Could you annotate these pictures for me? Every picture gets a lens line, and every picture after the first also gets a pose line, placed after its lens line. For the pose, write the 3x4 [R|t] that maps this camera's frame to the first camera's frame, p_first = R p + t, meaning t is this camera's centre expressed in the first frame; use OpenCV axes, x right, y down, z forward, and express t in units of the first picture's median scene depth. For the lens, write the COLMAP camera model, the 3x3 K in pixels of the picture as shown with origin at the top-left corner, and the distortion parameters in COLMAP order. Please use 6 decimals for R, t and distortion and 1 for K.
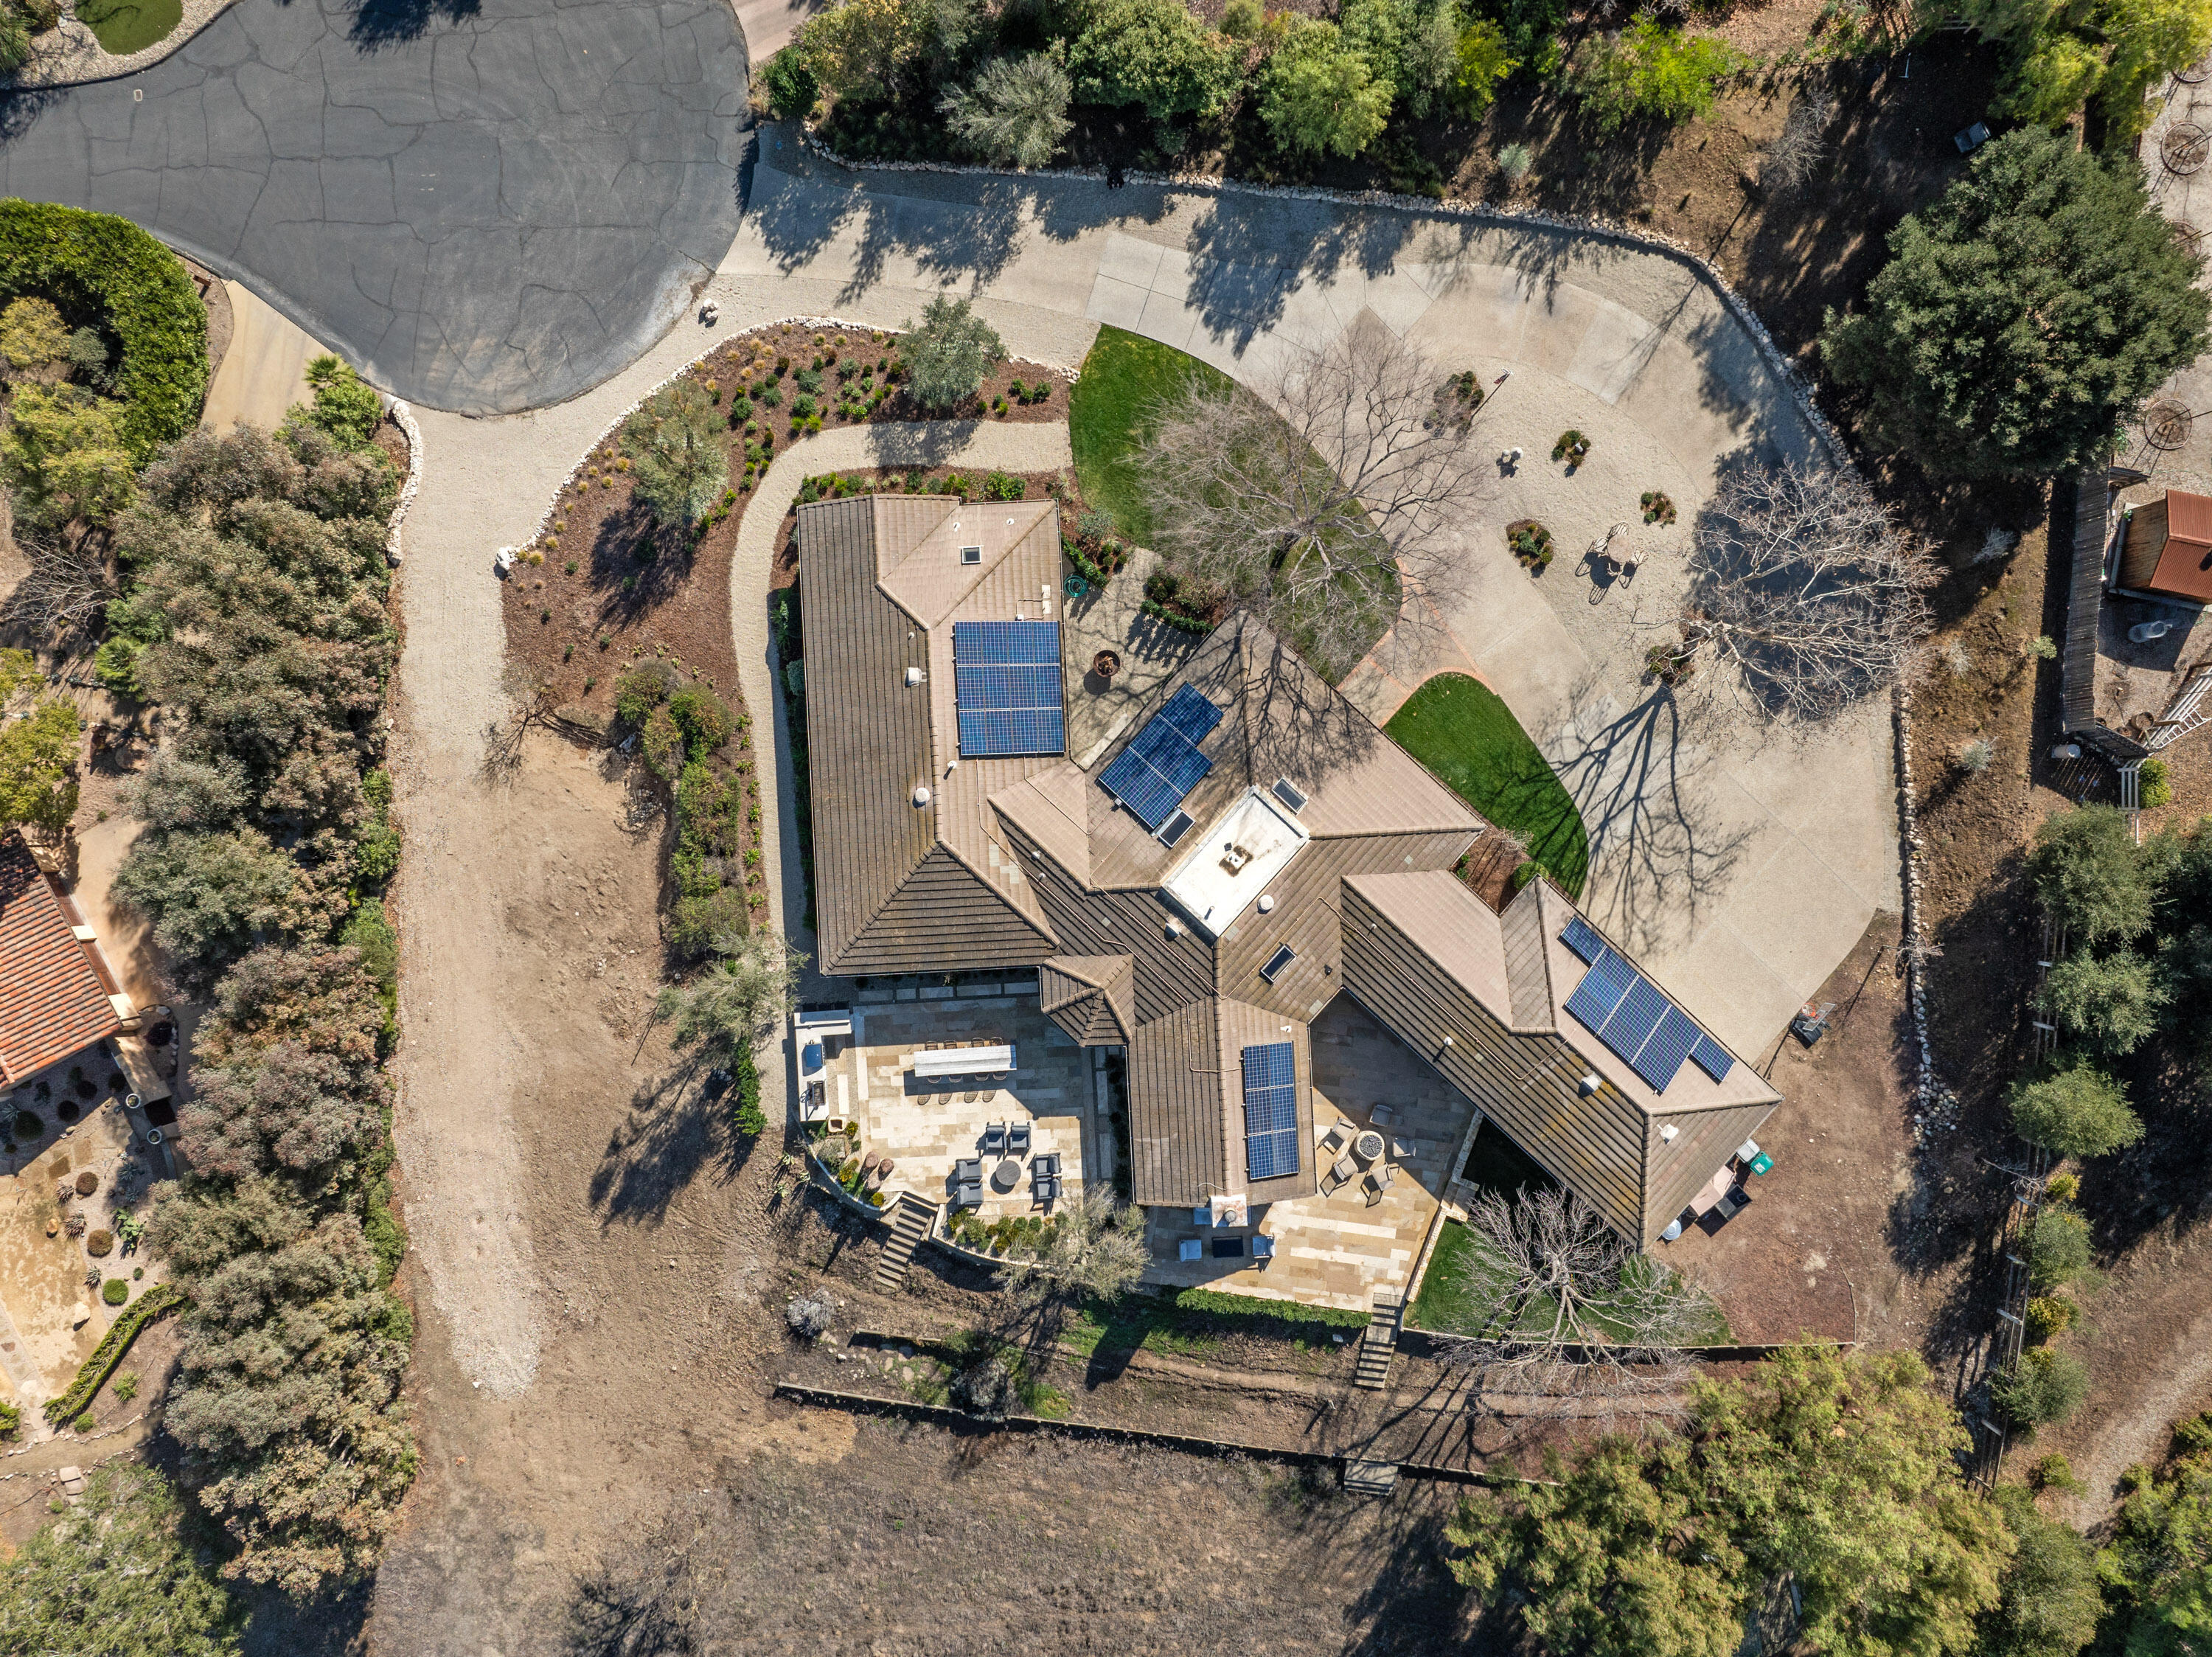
lens RADIAL K [[1549.4, 0, 1096.4], [0, 1549.4, 840.8], [0, 0, 1]] dist [-0.032013, 0.000275]
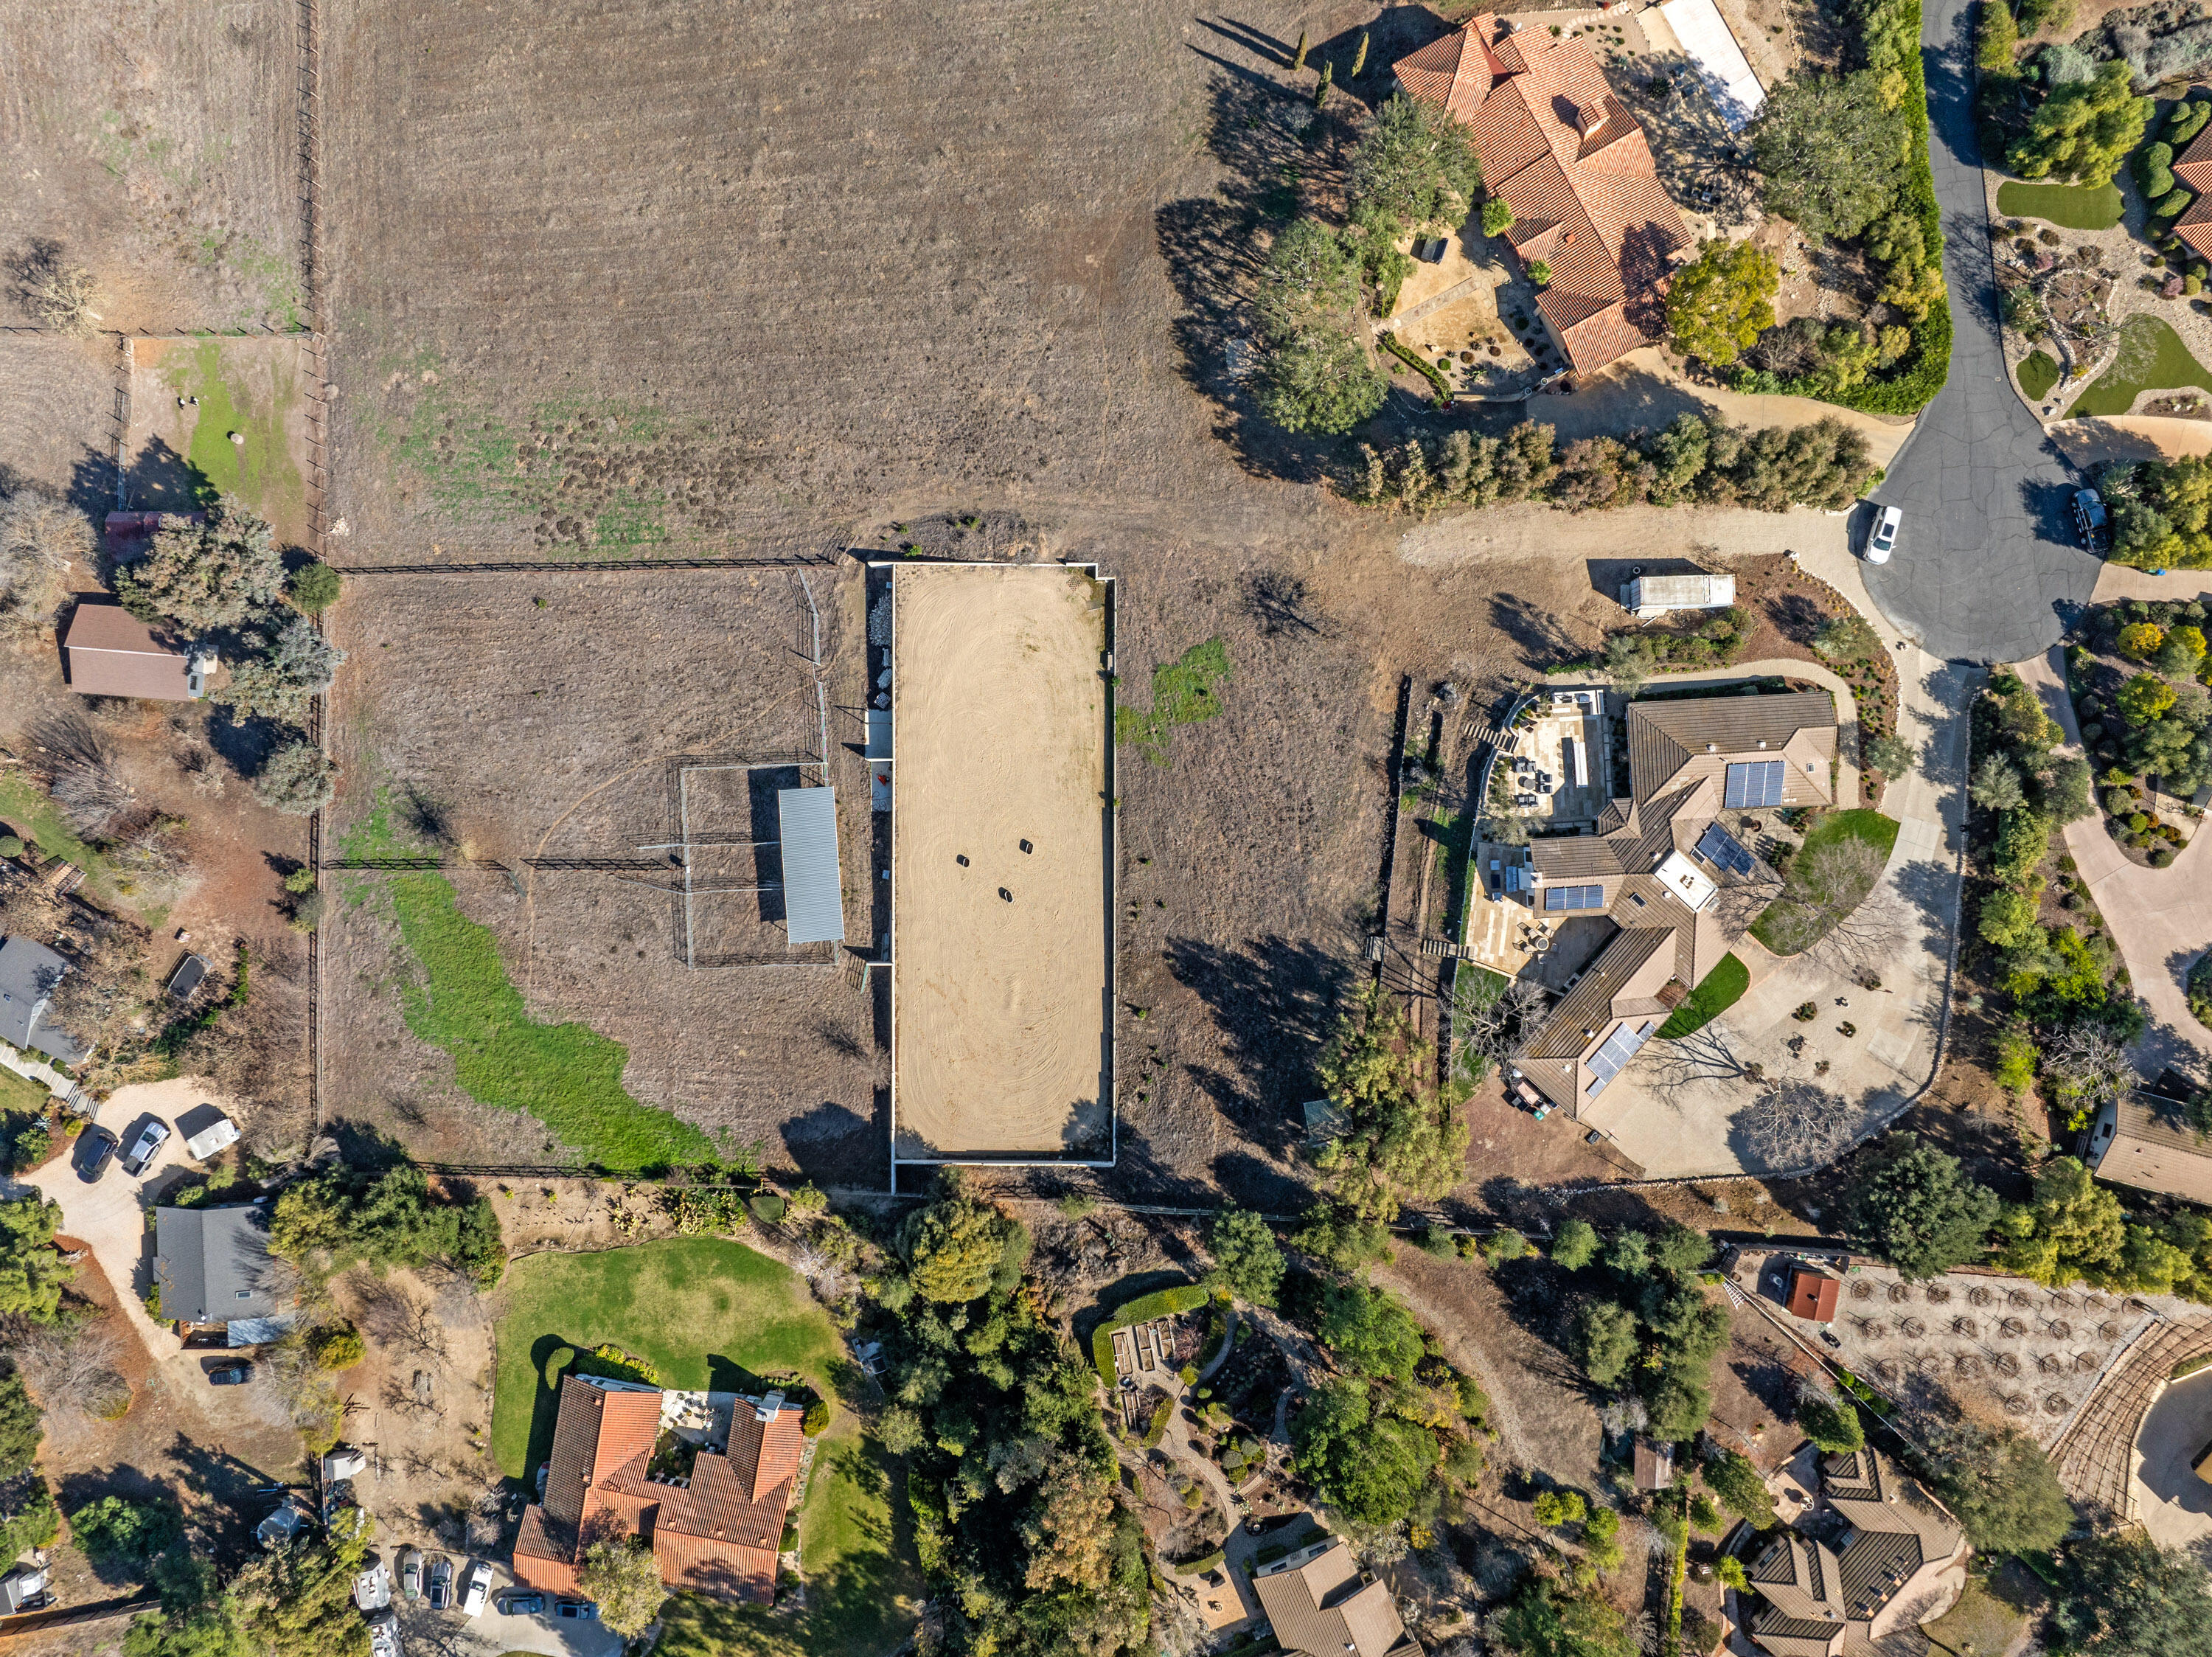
lens RADIAL K [[1549.4, 0, 1105.0], [0, 1549.4, 821.9], [0, 0, 1]] dist [-0.032013, 0.000275]
pose [[0.007379, 0.999927, 0.009530, -0.028039], [-0.999972, 0.007367, 0.001296, 0.831565], [0.001226, -0.009539, 0.999954, -1.257460]]
